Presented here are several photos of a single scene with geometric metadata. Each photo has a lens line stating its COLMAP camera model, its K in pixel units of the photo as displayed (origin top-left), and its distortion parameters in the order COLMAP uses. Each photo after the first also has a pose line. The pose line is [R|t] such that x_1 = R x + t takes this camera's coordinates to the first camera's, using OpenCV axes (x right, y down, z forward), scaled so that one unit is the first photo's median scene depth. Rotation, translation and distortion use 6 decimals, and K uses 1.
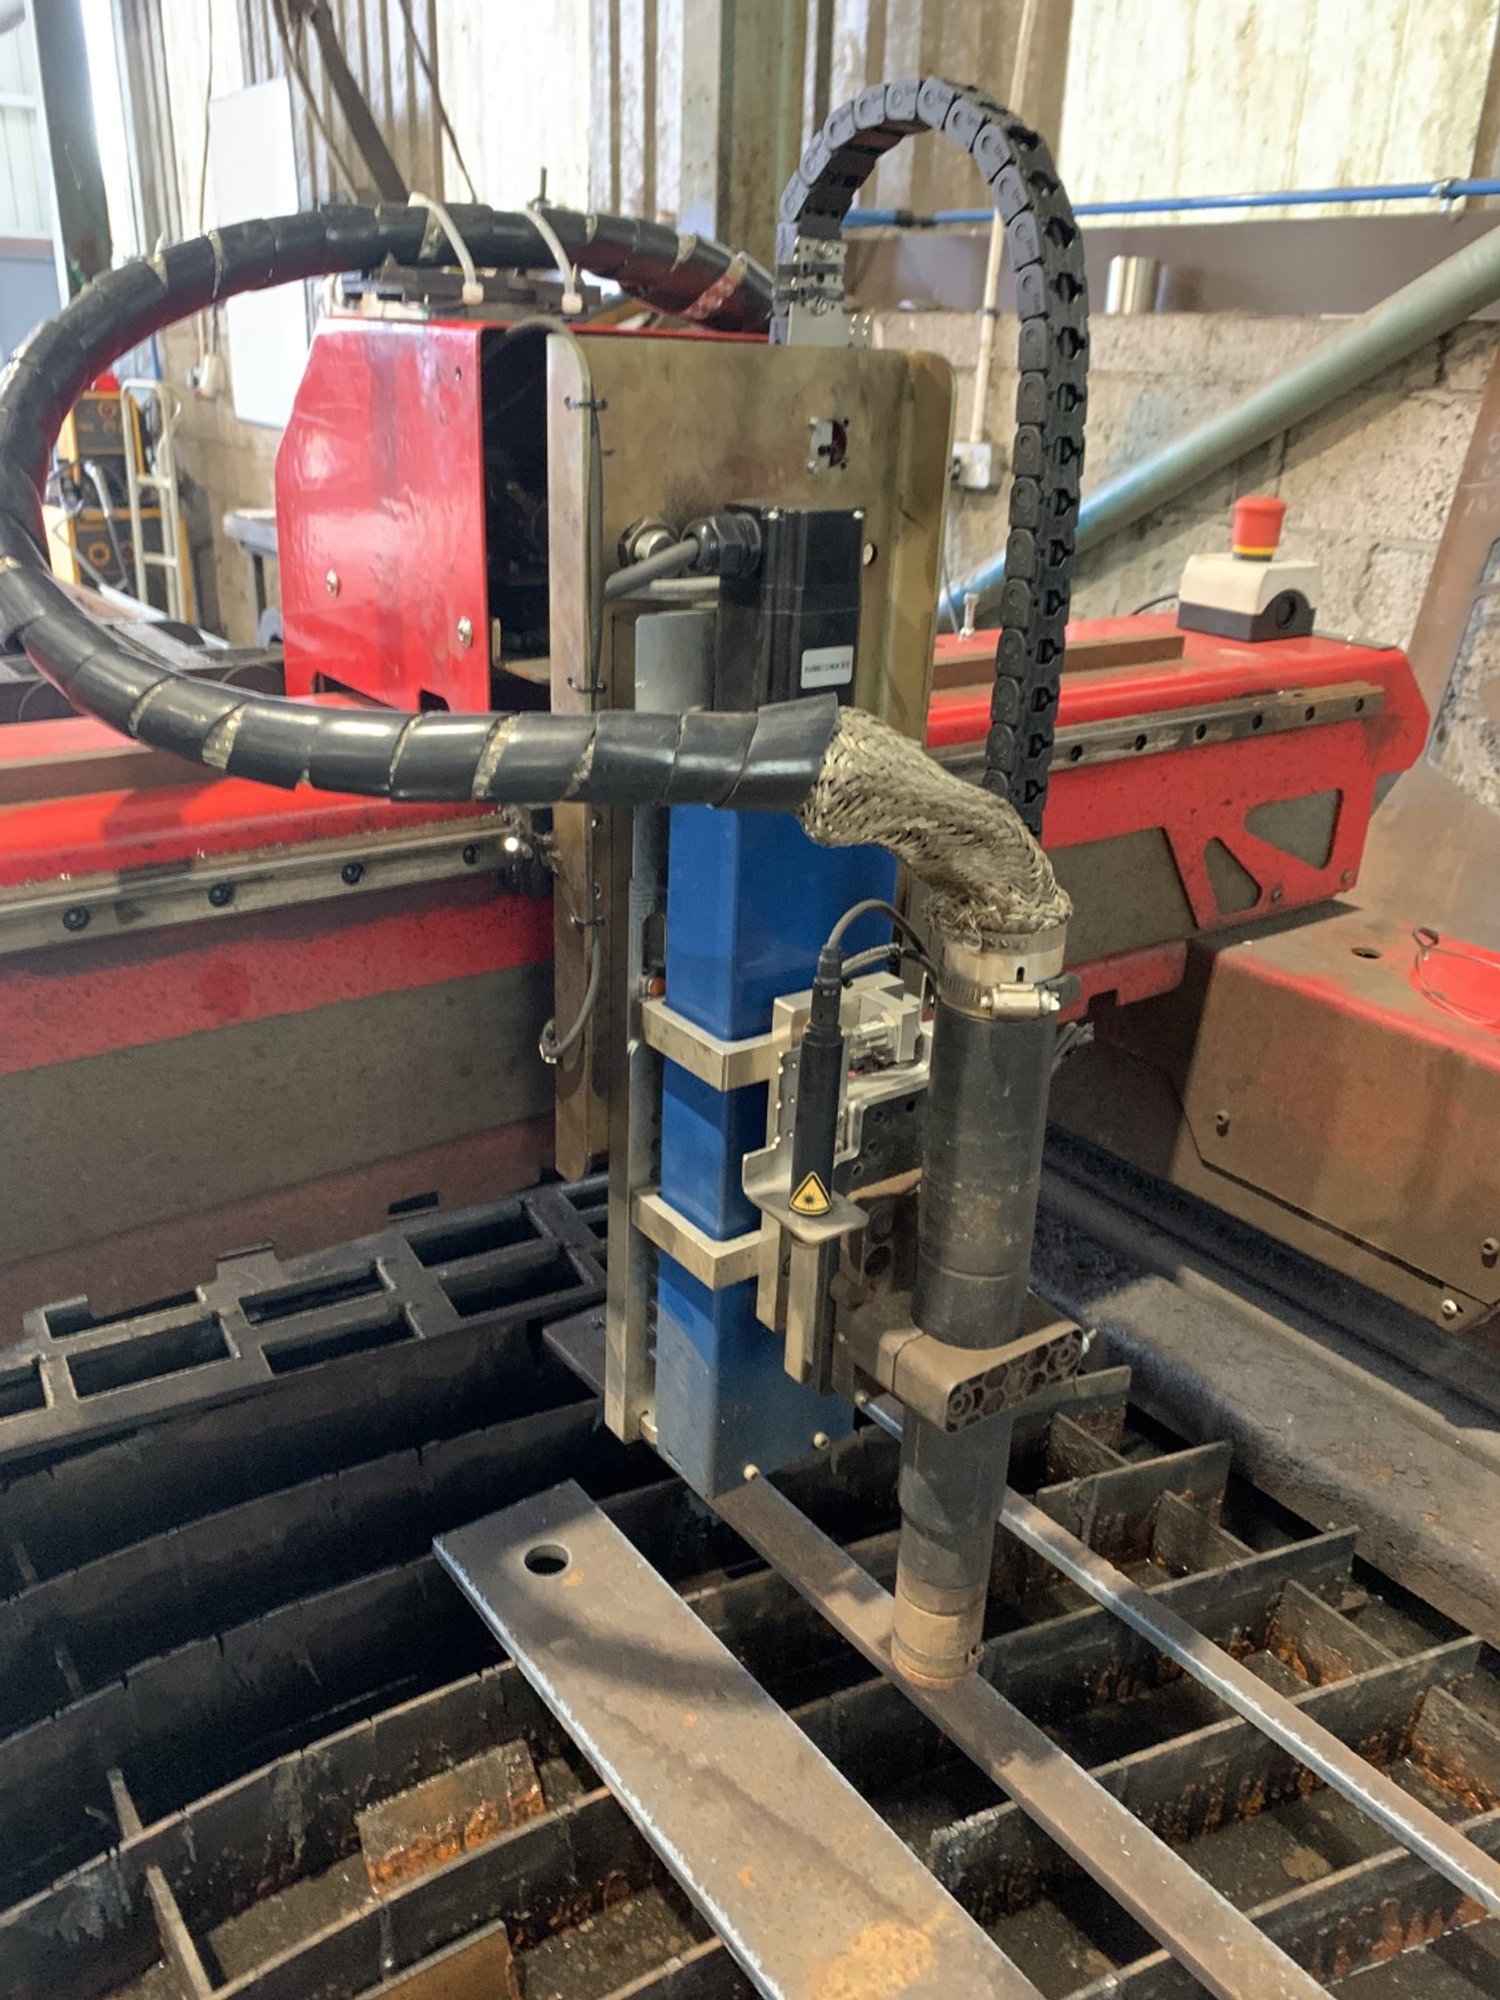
lens RADIAL K [[1556.5, 0, 750.0], [0, 1556.5, 1000.0], [0, 0, 1]] dist [0.015062, -0.007736]
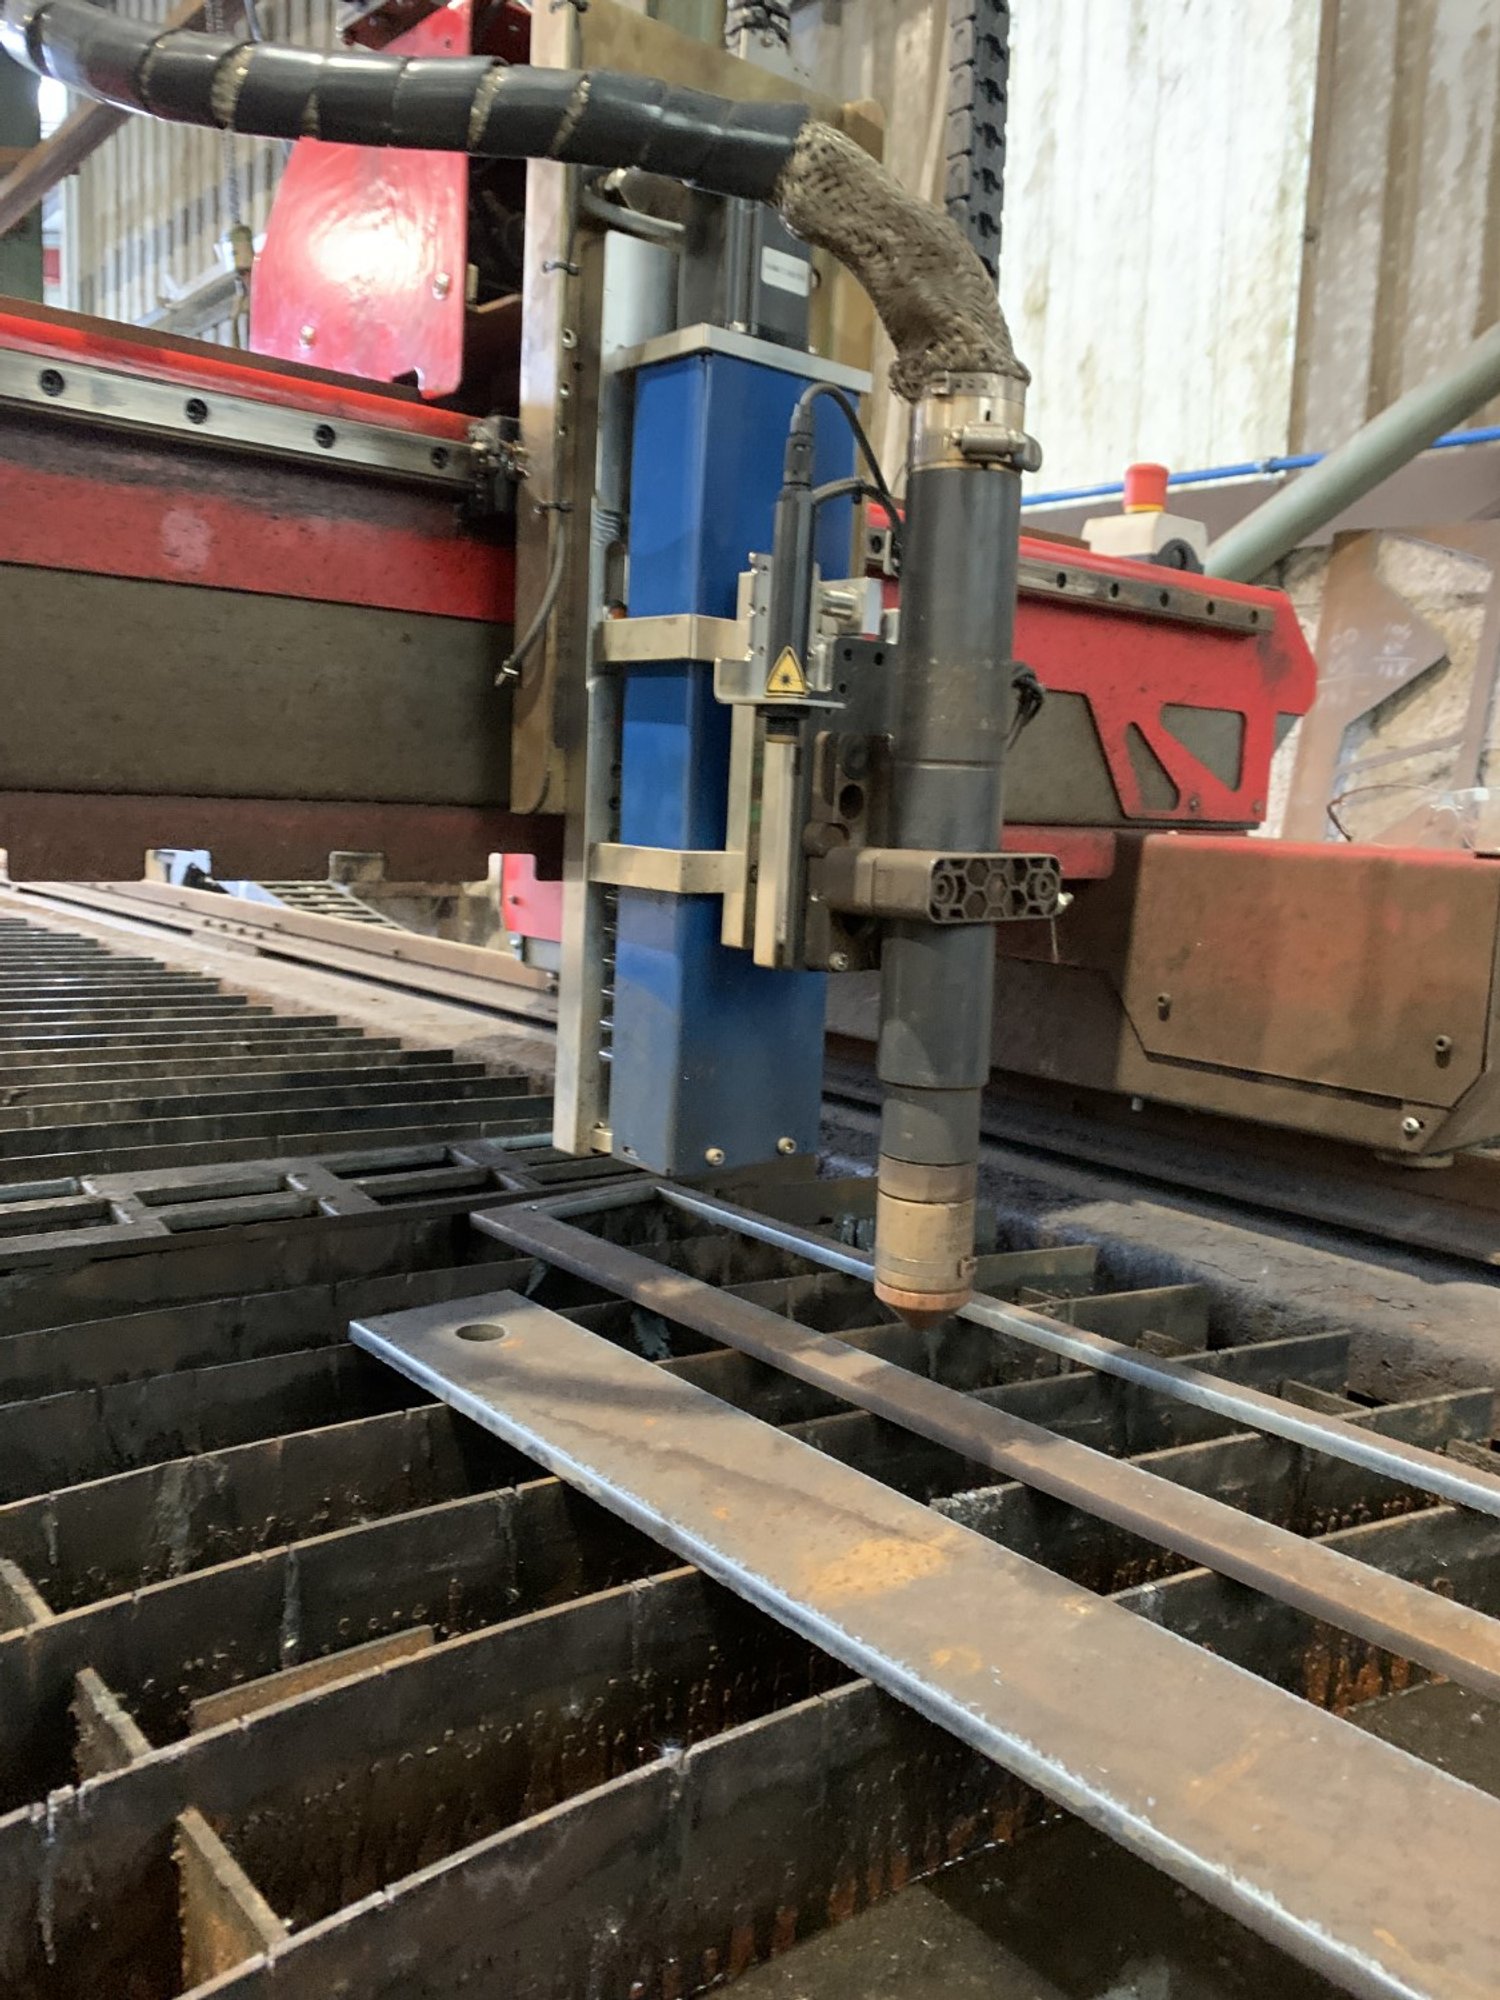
lens RADIAL K [[1555.7, 0, 777.8], [0, 1555.7, 963.6], [0, 0, 1]] dist [0.026127, -0.025001]
pose [[0.996531, -0.000919, 0.083218, -0.036689], [0.023939, 0.960845, -0.276052, 0.430611], [-0.079706, 0.277086, 0.957533, 0.074449]]
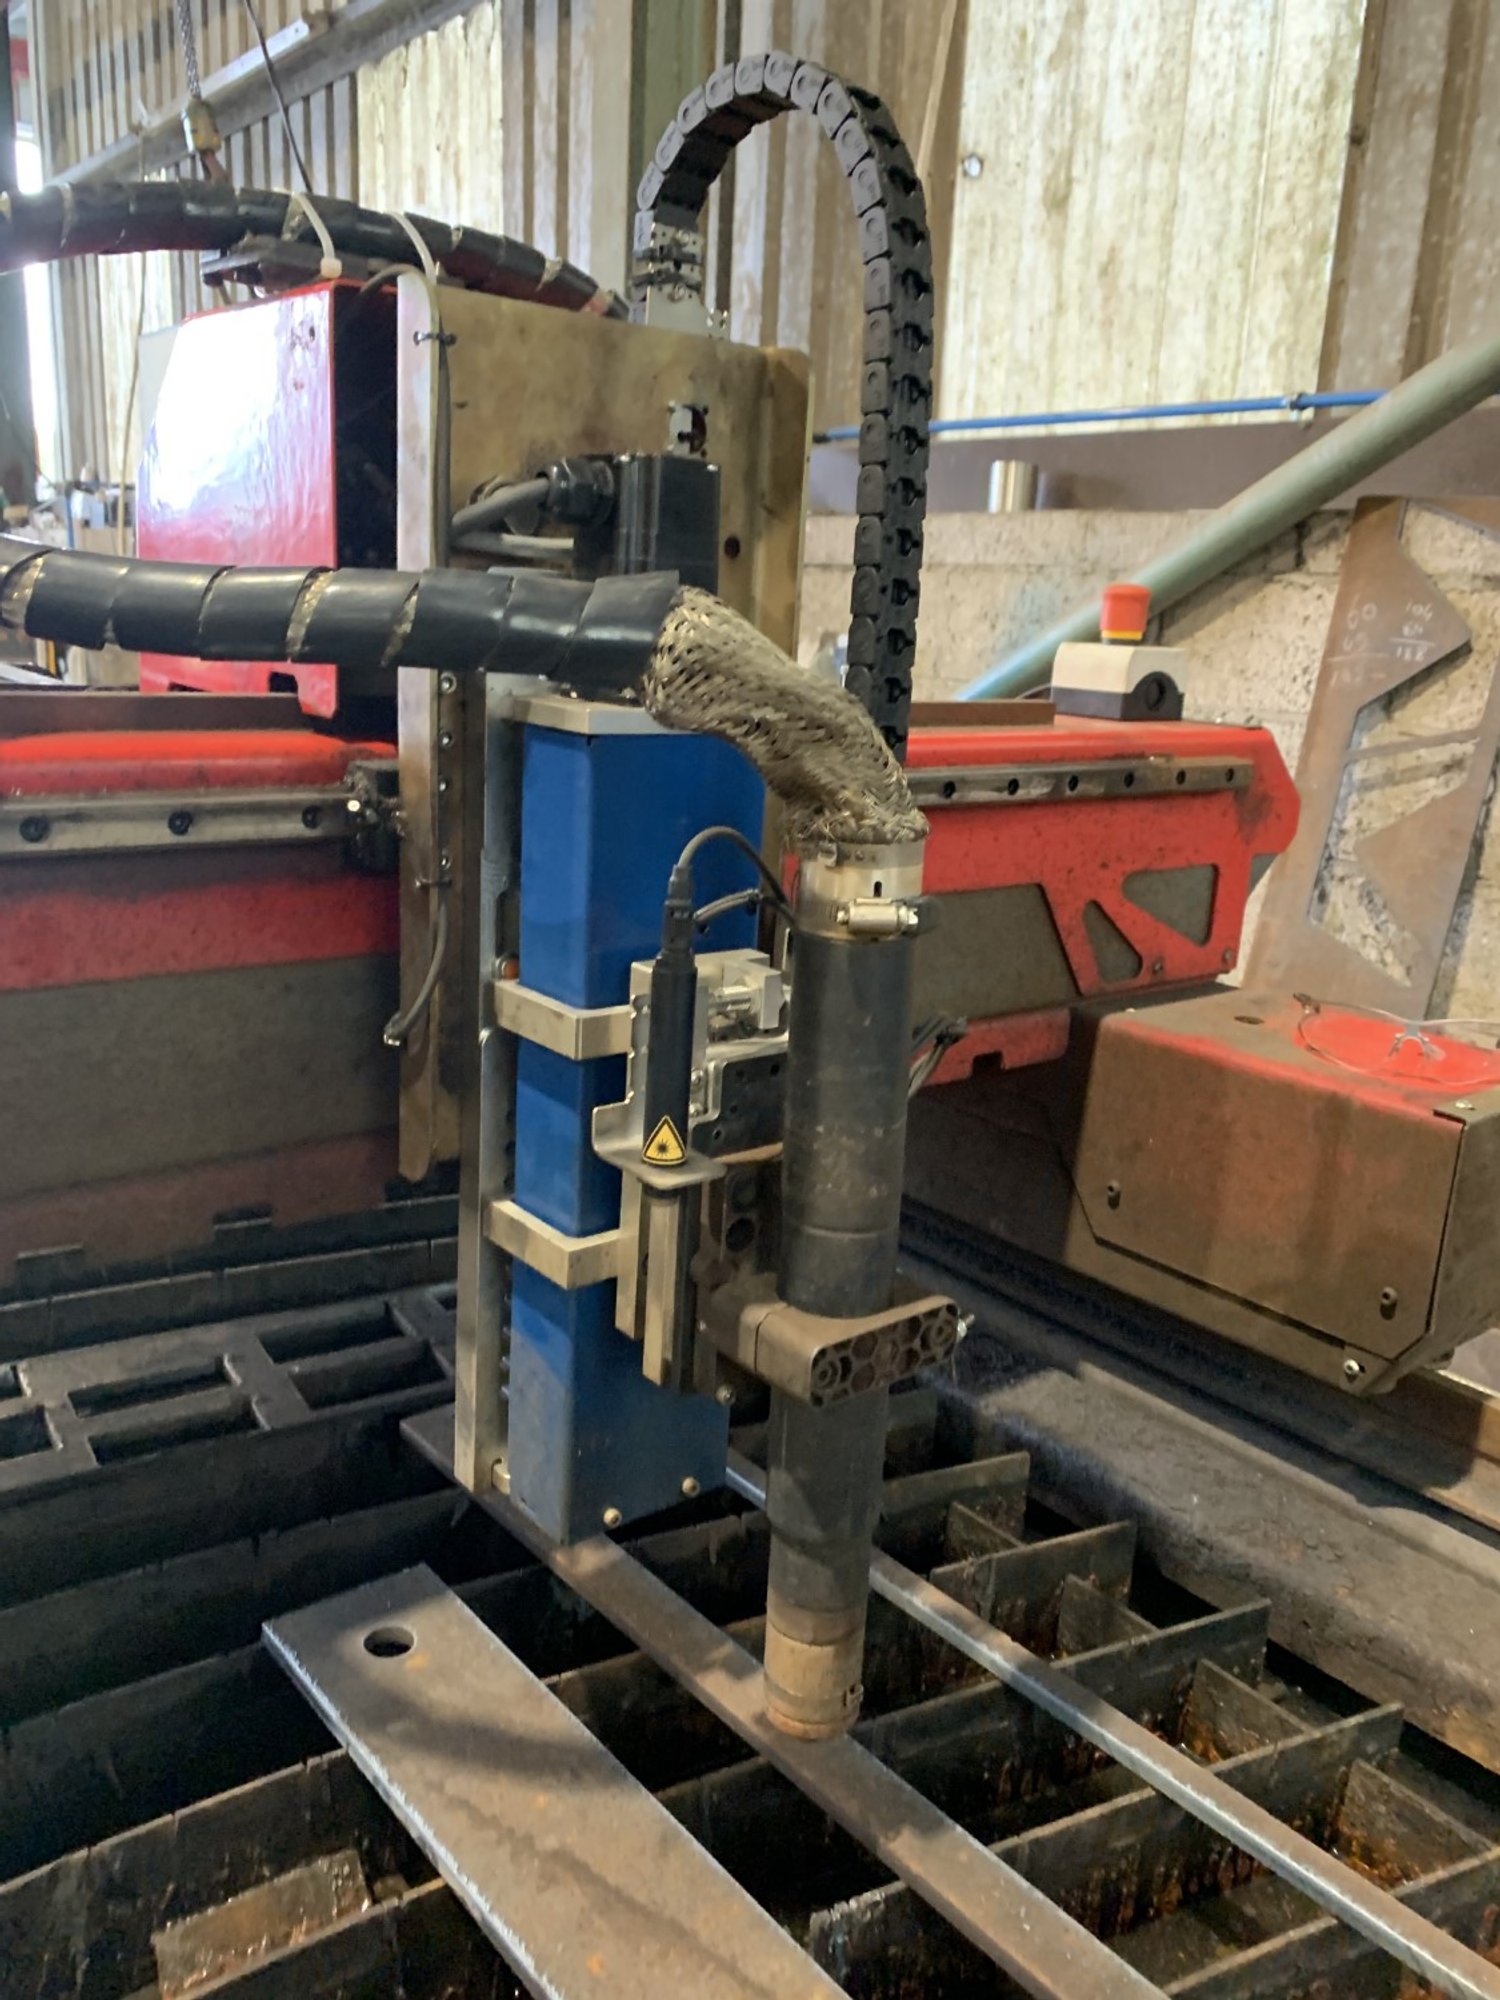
lens RADIAL K [[1559.9, 0, 754.8], [0, 1559.9, 1007.8], [0, 0, 1]] dist [0.011543, -0.003901]
pose [[0.998287, 0.000348, 0.058514, 0.029311], [0.007941, 0.989926, -0.141366, 0.132344], [-0.057974, 0.141589, 0.988227, 0.045936]]
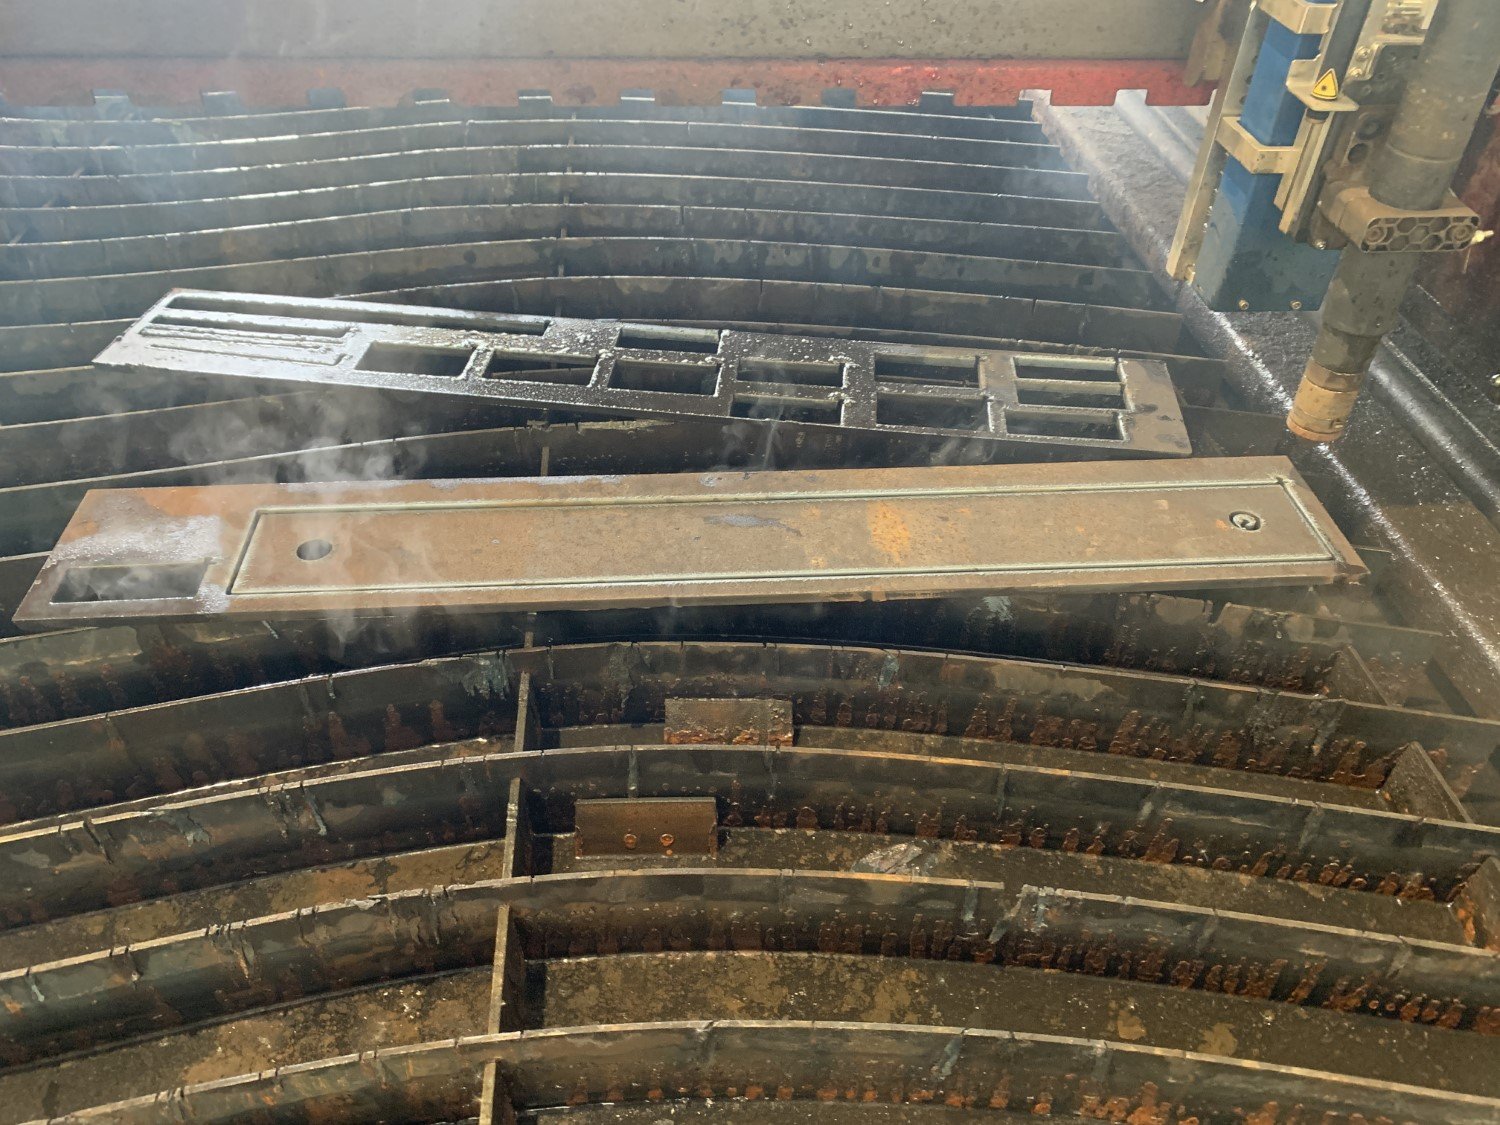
lens RADIAL K [[1166.8, 0, 743.3], [0, 1166.8, 552.7], [0, 0, 1]] dist [0.026127, -0.025001]
pose [[0.852041, 0.322222, -0.412552, 0.141774], [-0.194742, 0.926649, 0.321556, 0.230081], [0.485903, -0.193637, 0.852293, -0.365281]]
